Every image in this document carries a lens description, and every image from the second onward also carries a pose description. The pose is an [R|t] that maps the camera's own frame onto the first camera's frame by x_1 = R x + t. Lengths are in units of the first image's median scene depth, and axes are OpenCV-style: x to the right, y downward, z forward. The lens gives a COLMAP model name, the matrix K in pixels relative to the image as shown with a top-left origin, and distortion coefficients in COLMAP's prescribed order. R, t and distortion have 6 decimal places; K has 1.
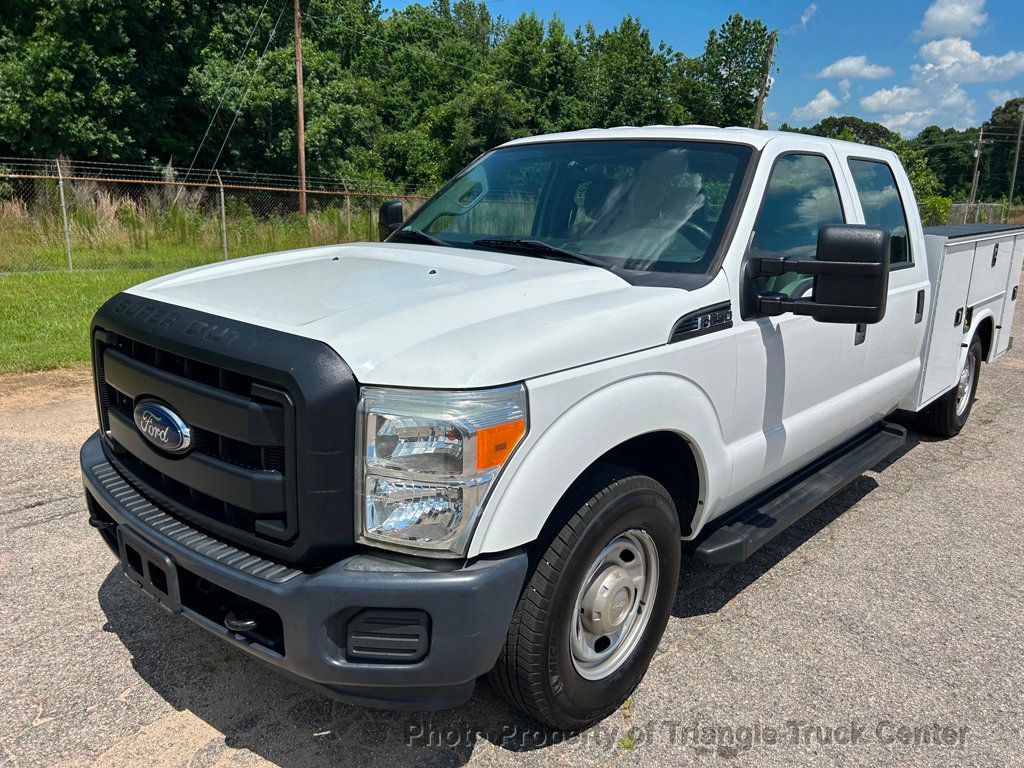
lens RADIAL K [[770.5, 0, 521.8], [0, 770.5, 387.0], [0, 0, 1]] dist [0.057895, -0.067005]
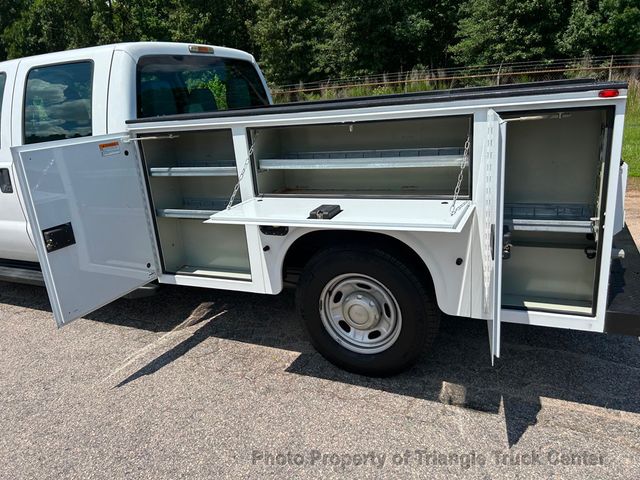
lens RADIAL K [[481.6, 0, 319.9], [0, 481.6, 240.2], [0, 0, 1]] dist [0.057895, -0.067005]
pose [[0.289174, 0.233509, -0.928360, 1.668630], [-0.154797, 0.968436, 0.195372, -0.271693], [0.944678, 0.087211, 0.316193, 1.389317]]
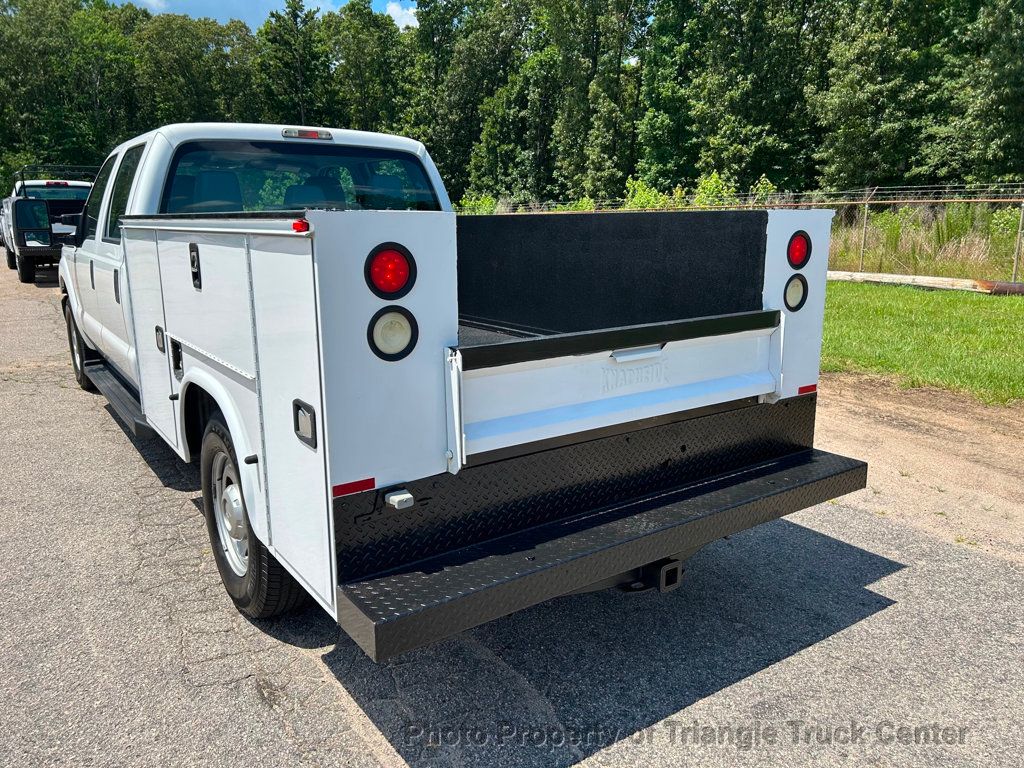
lens RADIAL K [[770.5, 0, 516.2], [0, 770.5, 393.4], [0, 0, 1]] dist [0.057895, -0.067005]
pose [[-0.233686, 0.195312, -0.952493, 1.719591], [-0.244179, 0.936435, 0.251927, -0.440701], [0.941152, 0.291450, -0.171141, 2.133998]]
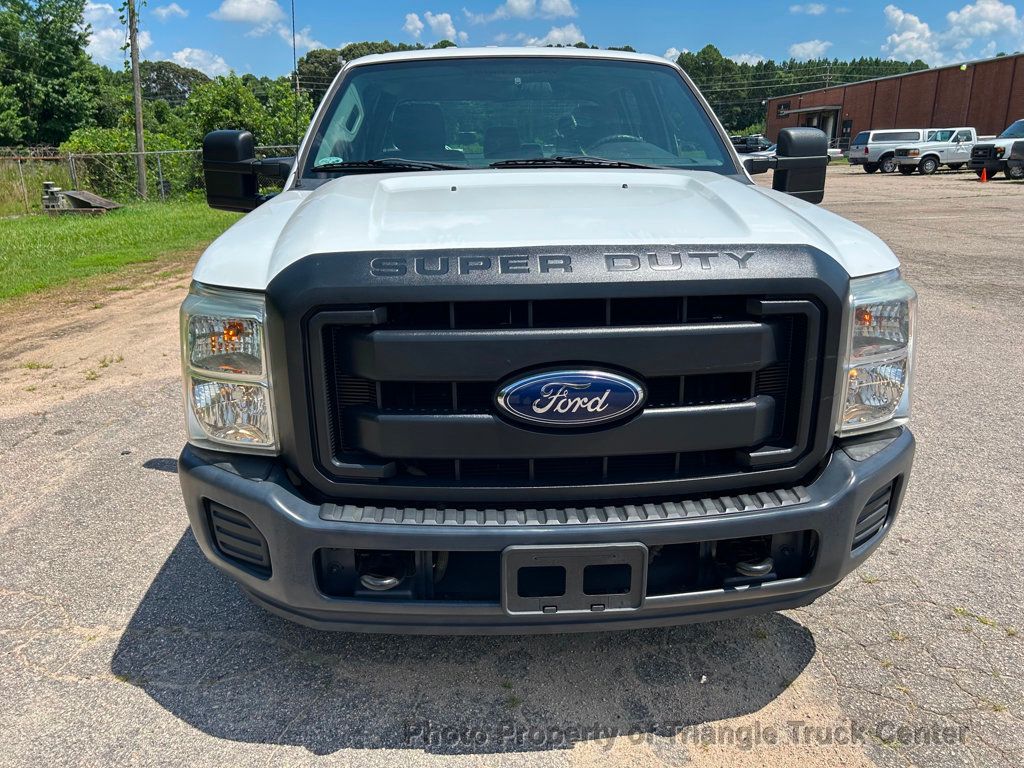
lens RADIAL K [[770.5, 0, 520.2], [0, 770.5, 382.3], [0, 0, 1]] dist [0.057895, -0.067005]
pose [[0.705335, -0.239322, 0.667253, -0.687655], [0.202061, 0.970113, 0.134355, -0.054063], [-0.679465, 0.040061, 0.732613, 0.312093]]
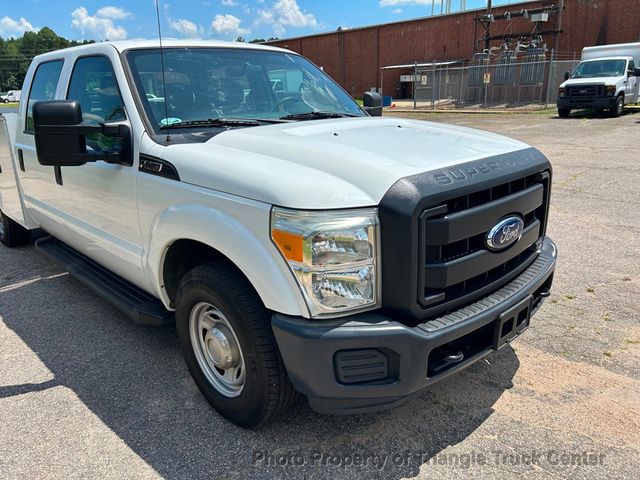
lens RADIAL K [[481.6, 0, 317.7], [0, 481.6, 239.4], [0, 0, 1]] dist [0.057895, -0.067005]
pose [[0.083608, -0.325520, 0.941831, -0.962421], [0.272398, 0.916609, 0.292622, -0.221502], [-0.958545, 0.232087, 0.165306, 0.815015]]
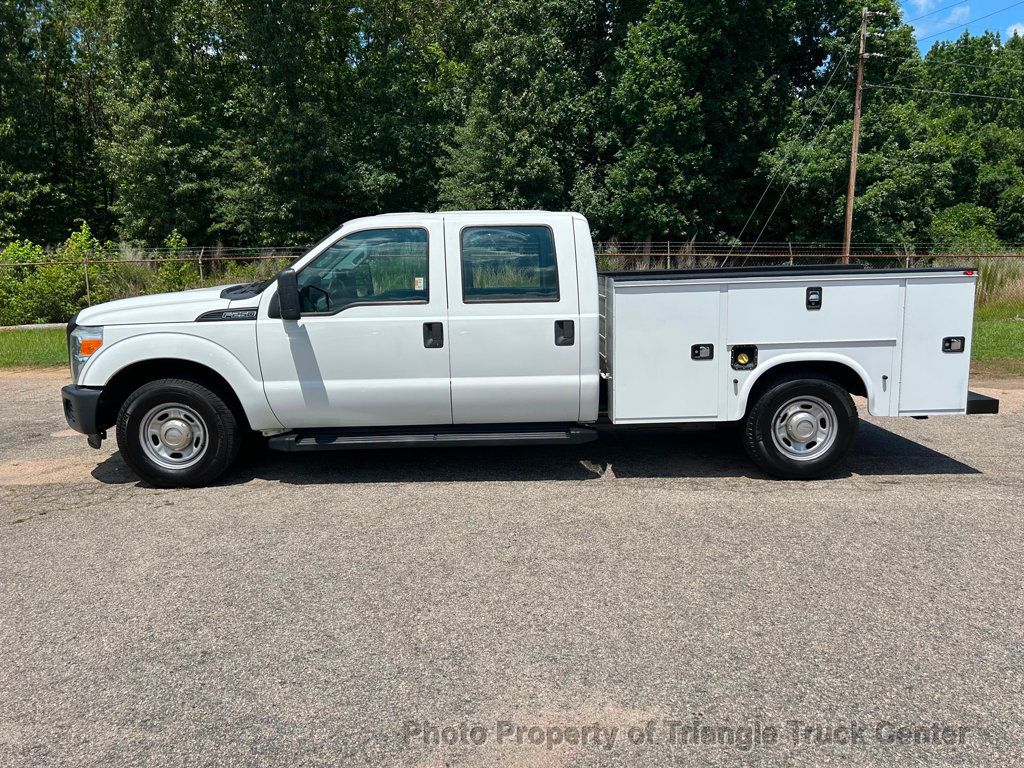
lens RADIAL K [[770.5, 0, 519.8], [0, 770.5, 382.2], [0, 0, 1]] dist [0.057895, -0.067005]
pose [[0.685243, 0.081651, -0.723723, 1.761964], [-0.145533, 0.989006, -0.026215, 0.027819], [0.713626, 0.123289, 0.689592, 0.100509]]
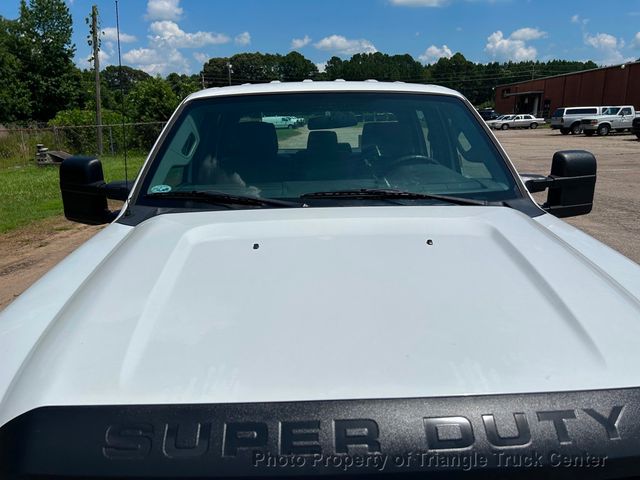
lens RADIAL K [[481.6, 0, 325.8], [0, 481.6, 243.8], [0, 0, 1]] dist [0.057895, -0.067005]
pose [[0.725040, -0.213066, 0.654919, -0.449565], [0.202122, 0.974896, 0.093401, -0.175556], [-0.658379, 0.064654, 0.749905, 0.501026]]
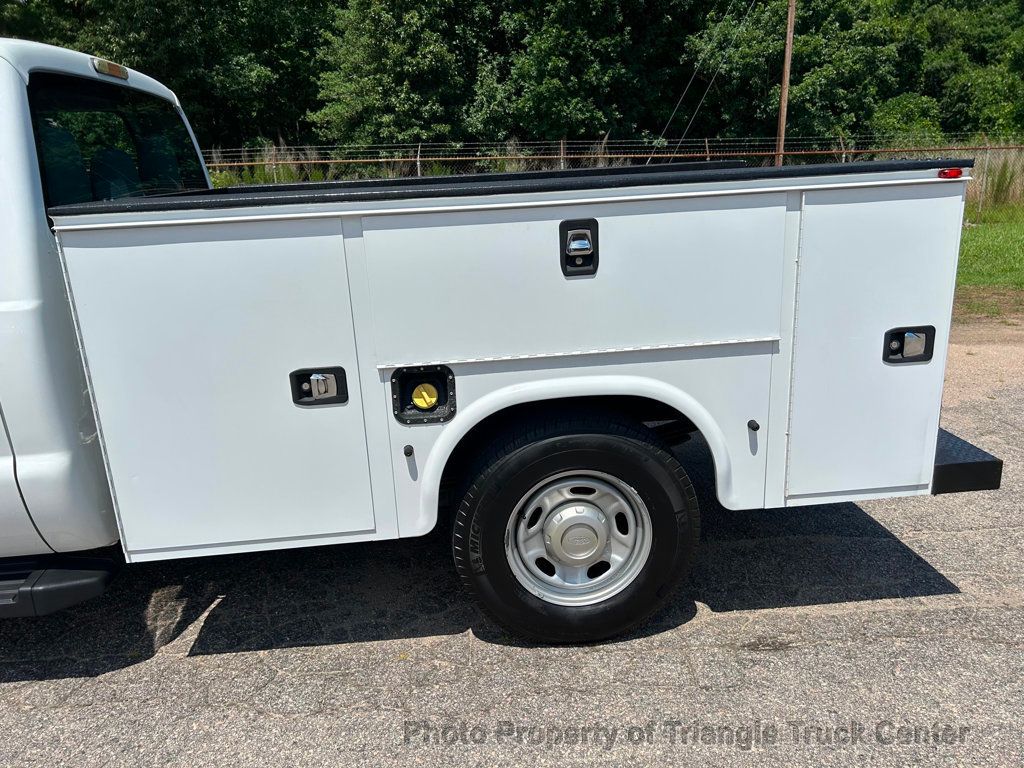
lens RADIAL K [[770.5, 0, 508.2], [0, 770.5, 388.6], [0, 0, 1]] dist [0.057895, -0.067005]
pose [[0.726355, 0.140592, -0.672787, 1.408046], [-0.110940, 0.990002, 0.087108, -0.209566], [0.678307, 0.011368, 0.734690, 1.115473]]
